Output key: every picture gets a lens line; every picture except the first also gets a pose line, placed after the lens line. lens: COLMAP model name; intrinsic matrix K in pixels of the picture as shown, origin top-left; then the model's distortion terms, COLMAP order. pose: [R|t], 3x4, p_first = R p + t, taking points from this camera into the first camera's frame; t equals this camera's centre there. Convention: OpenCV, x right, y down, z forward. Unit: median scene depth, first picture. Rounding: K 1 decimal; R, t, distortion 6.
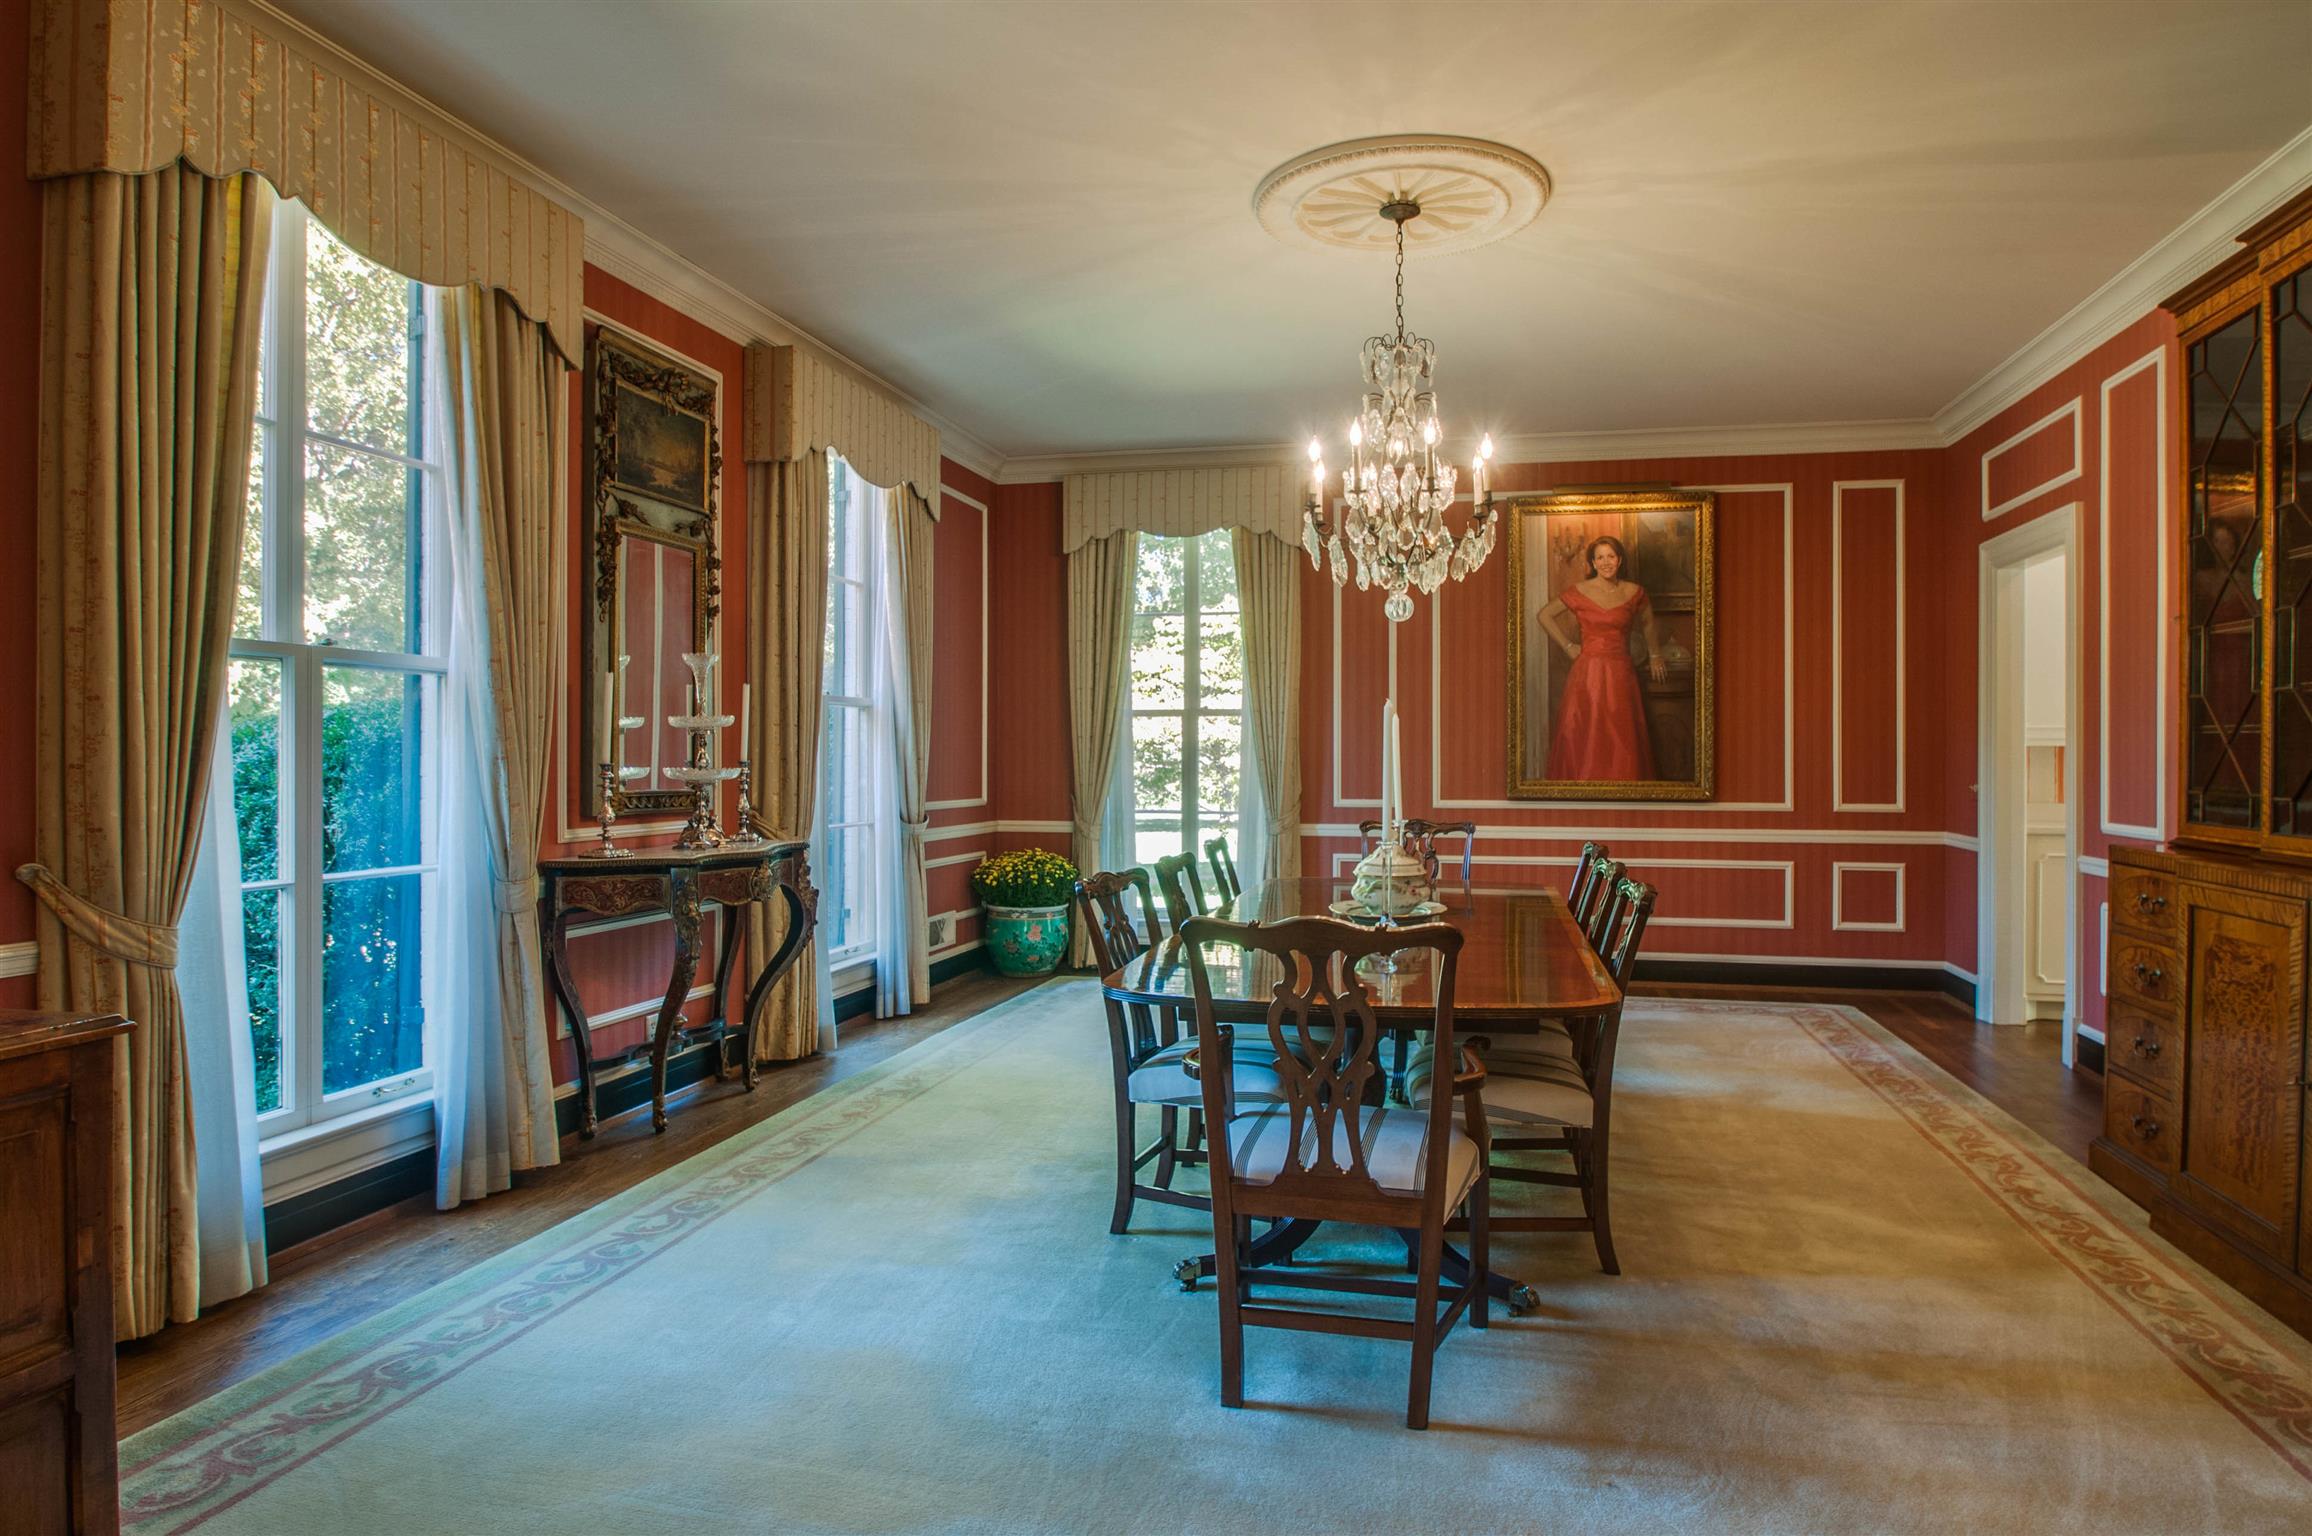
lens RADIAL K [[1412.2, 0, 1166.5], [0, 1412.2, 767.5], [0, 0, 1]] dist [0.001484, -0.000122]
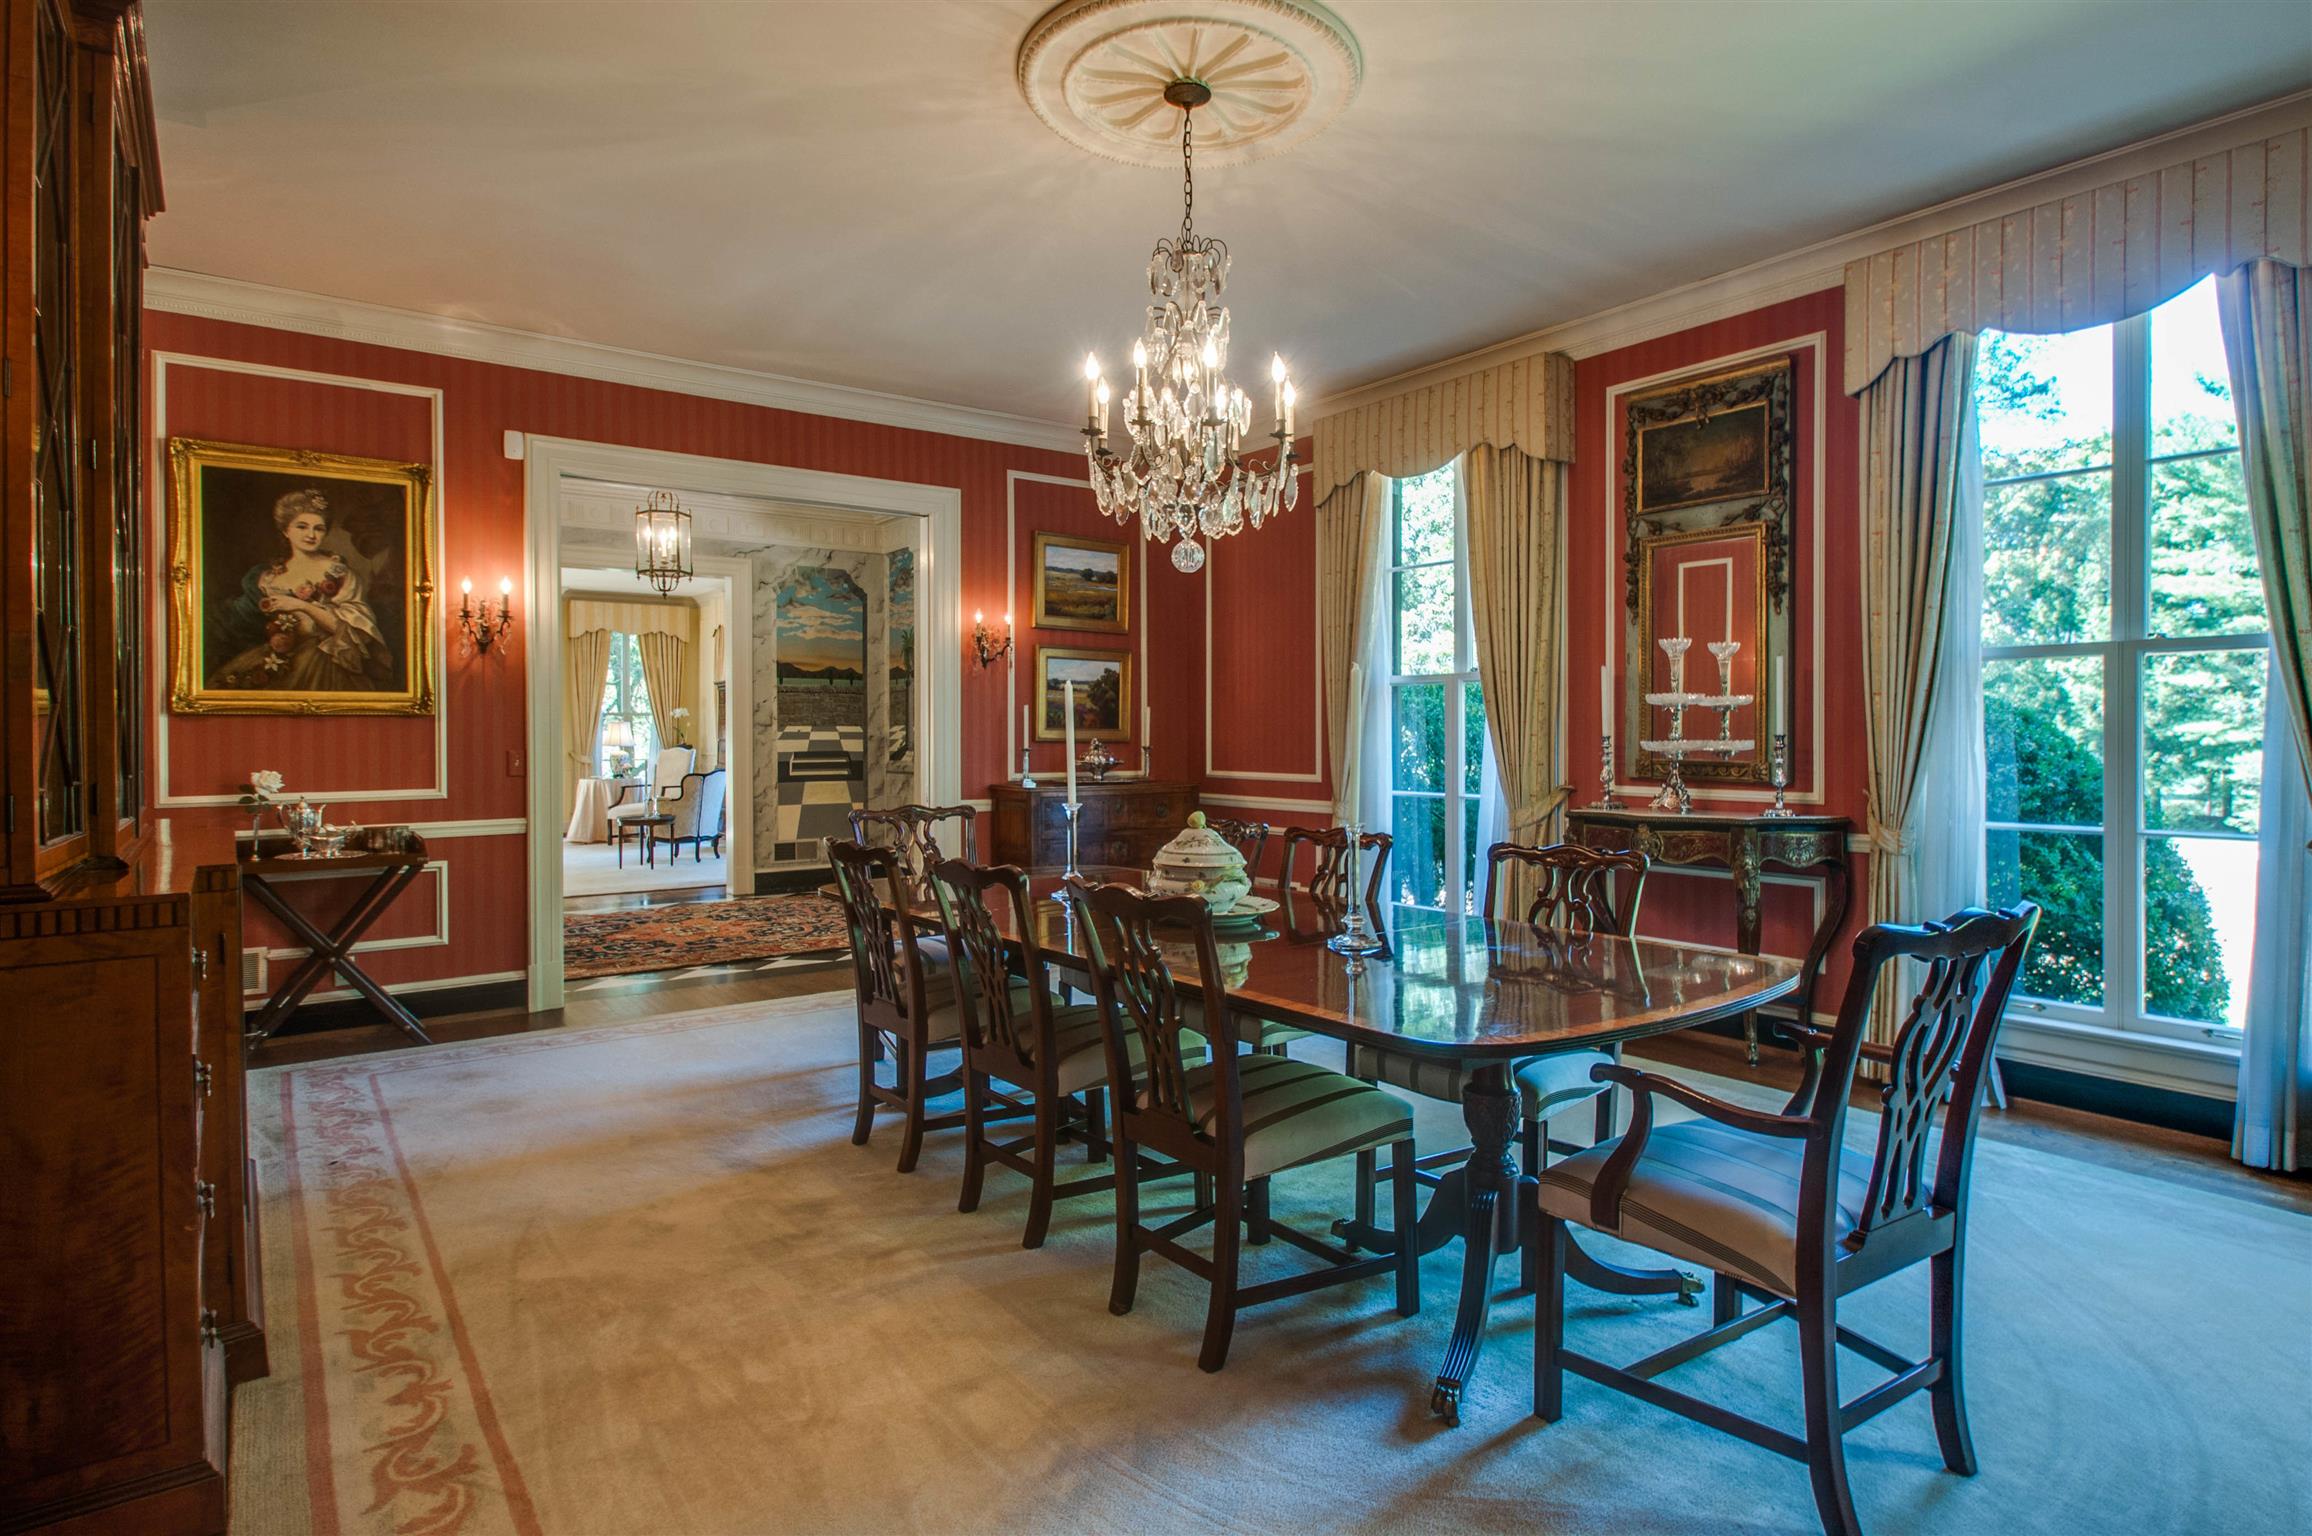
lens RADIAL K [[1120.5, 0, 1162.9], [0, 1120.5, 737.0], [0, 0, 1]] dist [-0.000171, -0.000075]
pose [[-0.640016, 0.002532, -0.768357, 0.698194], [-0.000834, 0.999992, 0.003990, -0.006333], [0.768361, 0.003194, -0.640009, 1.426370]]
